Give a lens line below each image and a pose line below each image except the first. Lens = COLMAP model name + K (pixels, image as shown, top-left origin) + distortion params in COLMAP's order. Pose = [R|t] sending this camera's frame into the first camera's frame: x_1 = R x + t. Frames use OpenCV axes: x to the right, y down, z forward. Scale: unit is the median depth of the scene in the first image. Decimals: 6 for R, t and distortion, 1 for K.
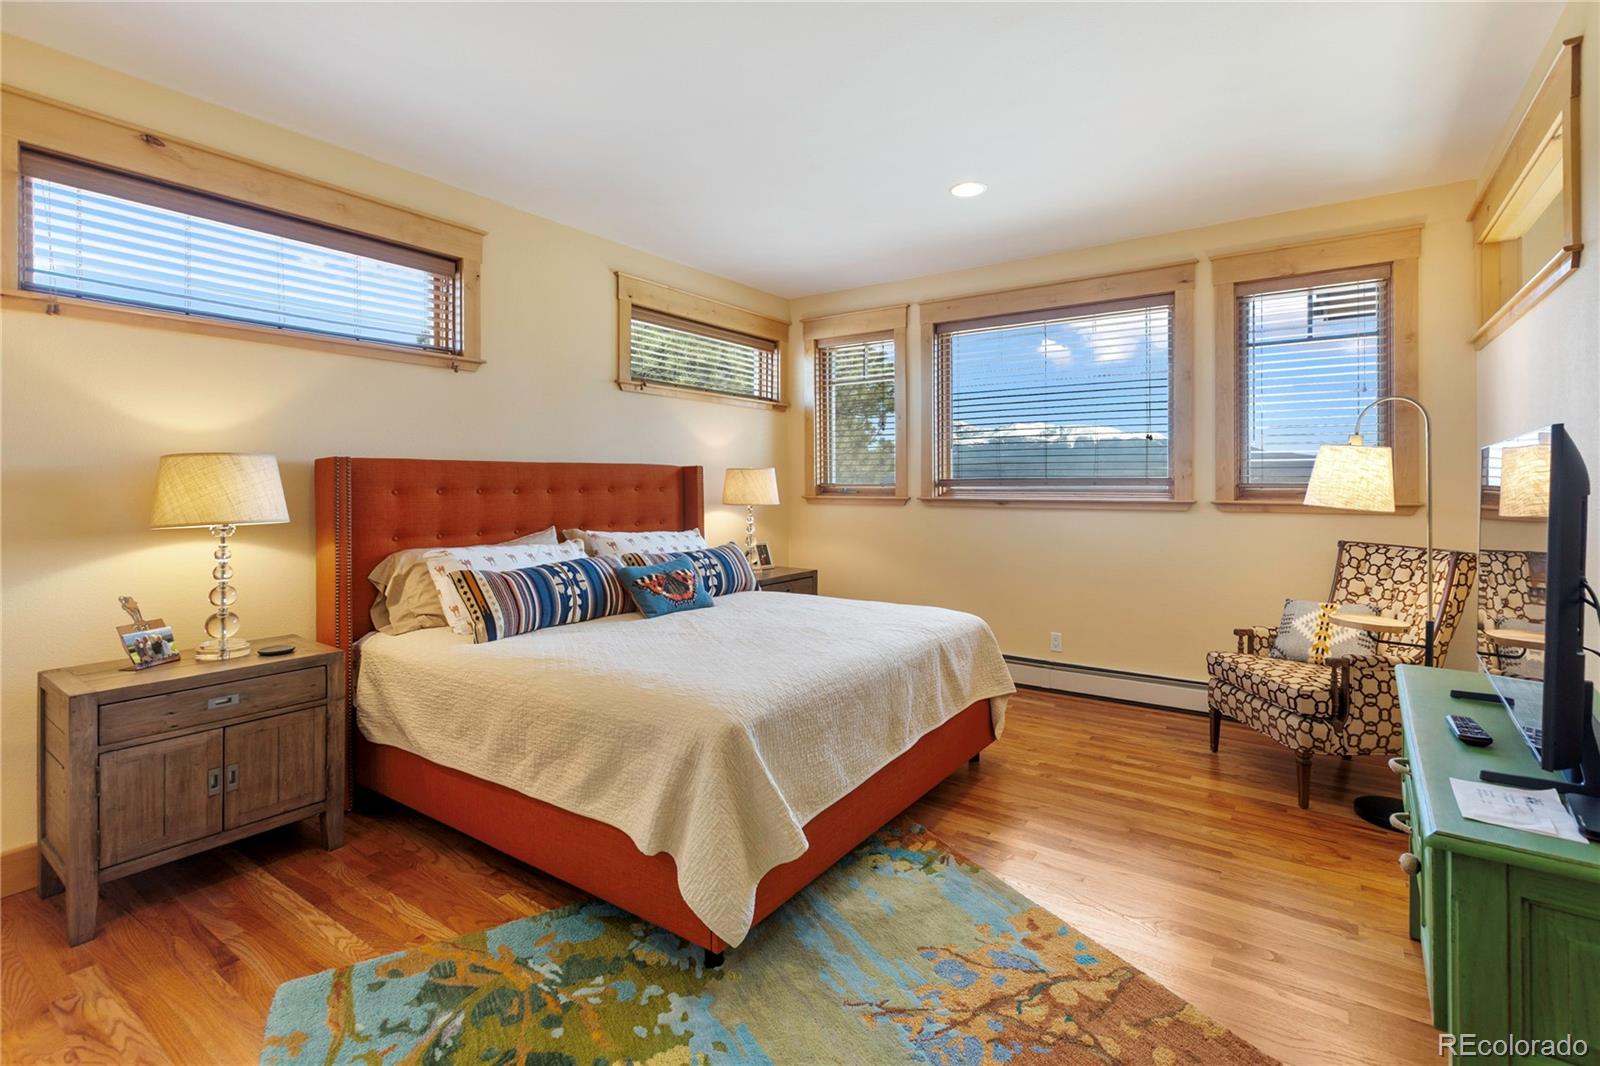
lens RADIAL K [[730.7, 0, 805.4], [0, 730.7, 501.0], [0, 0, 1]] dist [0.003888, 0.000724]
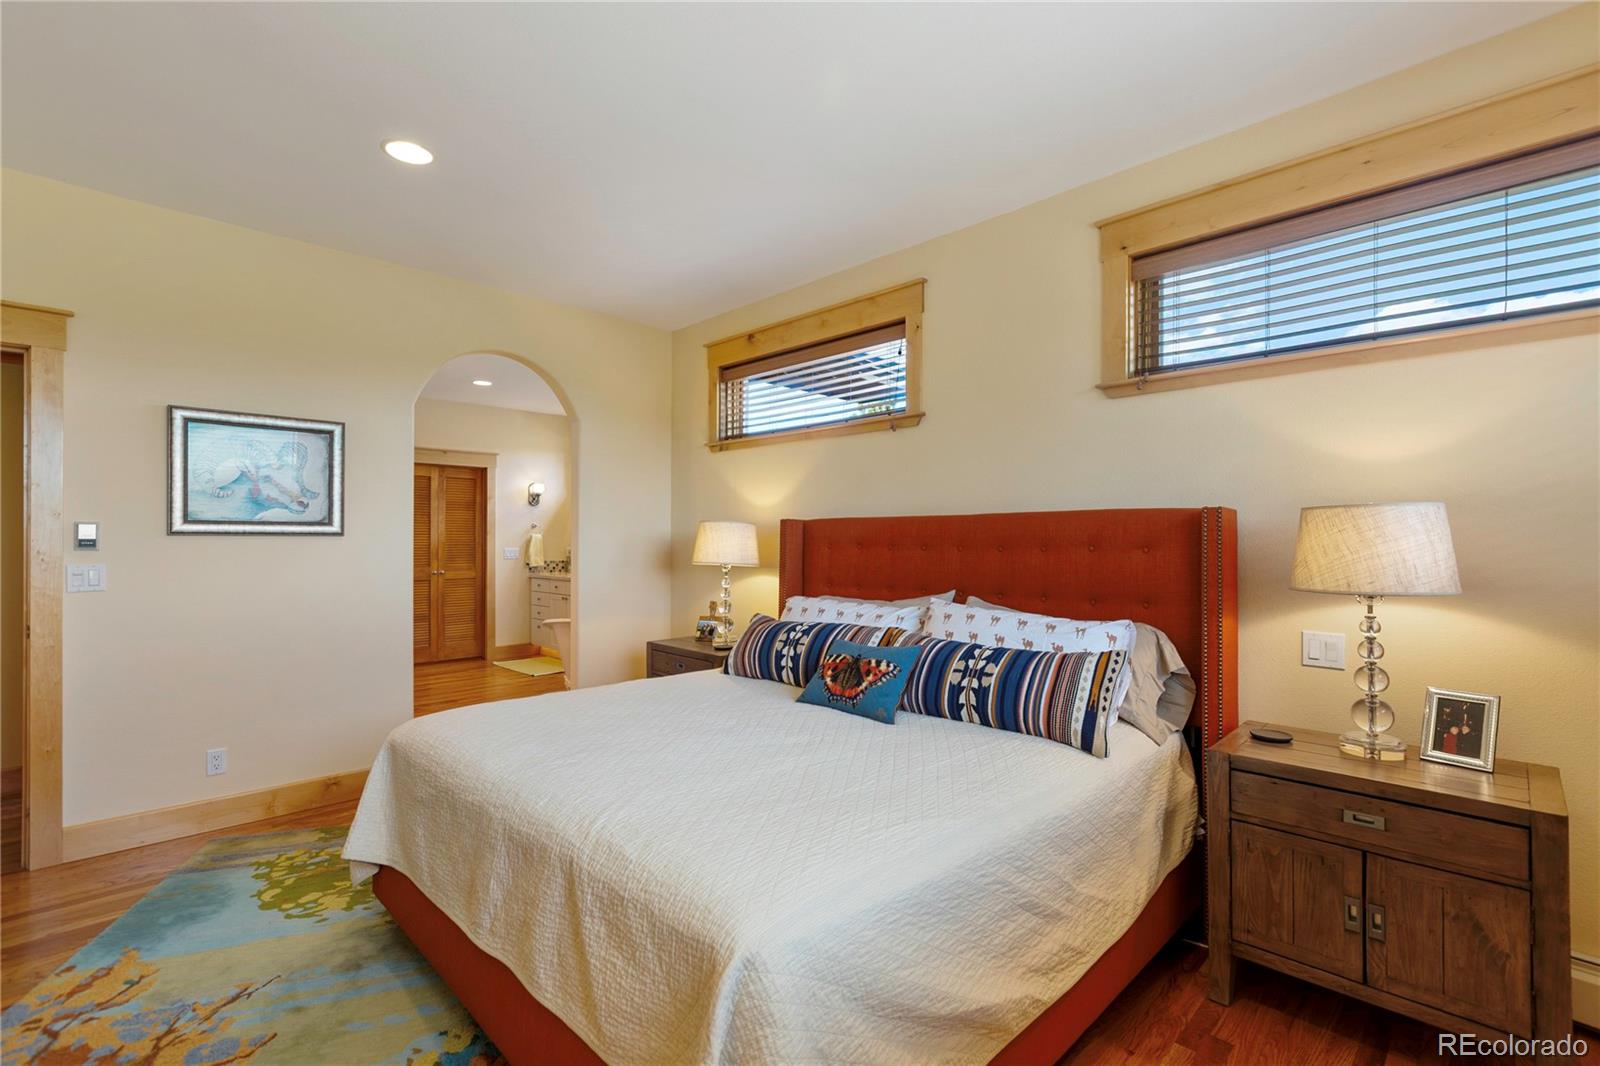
lens RADIAL K [[724.7, 0, 800.0], [0, 724.7, 533.0], [0, 0, 1]] dist [-0.000990, -0.000054]
pose [[-0.174567, -0.000706, -0.984645, 0.532580], [-0.017021, 0.999852, 0.002300, -0.030424], [0.984498, 0.017161, -0.174553, 1.009581]]
